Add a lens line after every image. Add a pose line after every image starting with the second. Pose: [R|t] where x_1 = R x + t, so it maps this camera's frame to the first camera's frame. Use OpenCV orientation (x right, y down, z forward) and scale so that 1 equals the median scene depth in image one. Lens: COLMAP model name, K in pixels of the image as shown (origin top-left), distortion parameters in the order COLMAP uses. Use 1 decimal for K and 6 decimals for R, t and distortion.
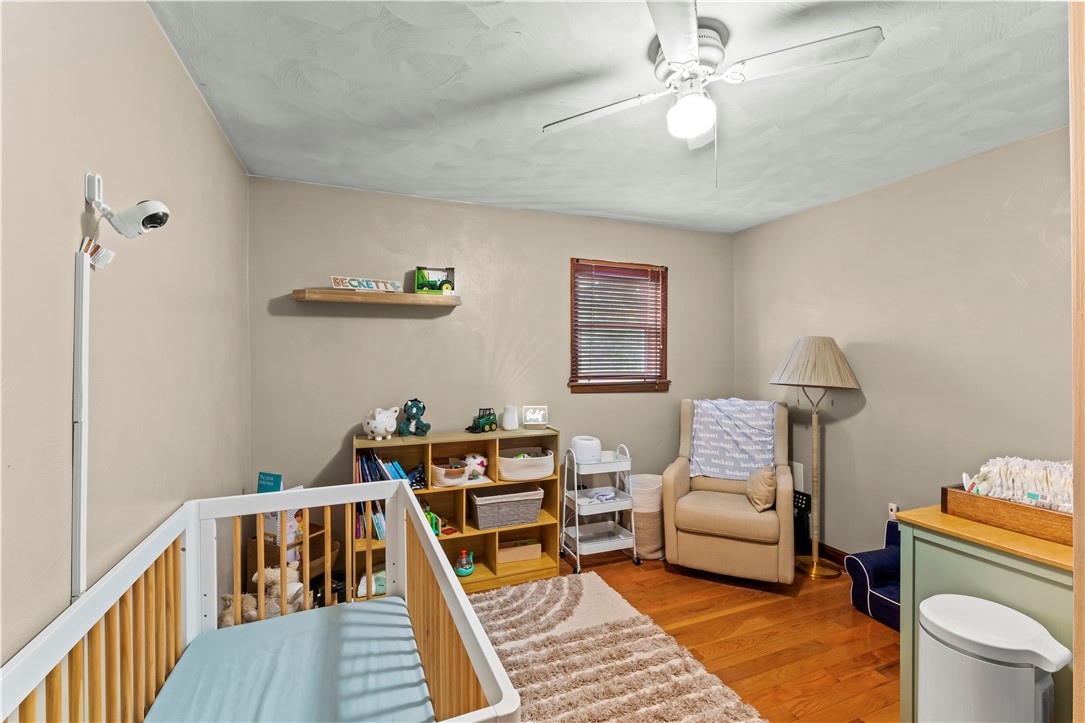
lens RADIAL K [[460.1, 0, 536.9], [0, 460.1, 360.7], [0, 0, 1]] dist [0.000702, 0.000068]
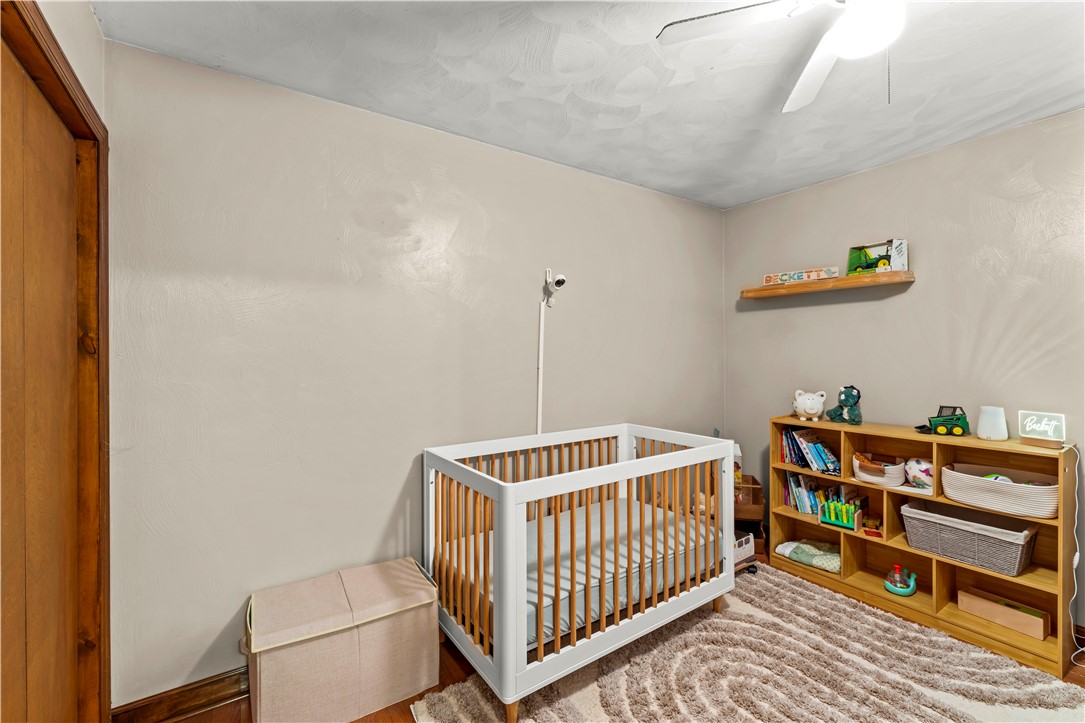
lens RADIAL K [[460.1, 0, 538.3], [0, 460.1, 354.6], [0, 0, 1]] dist [0.000702, 0.000068]
pose [[0.221161, 0.006145, -0.975218, 0.532823], [-0.003816, 0.999978, 0.005436, 0.015395], [0.975230, 0.002520, 0.221180, 0.151238]]
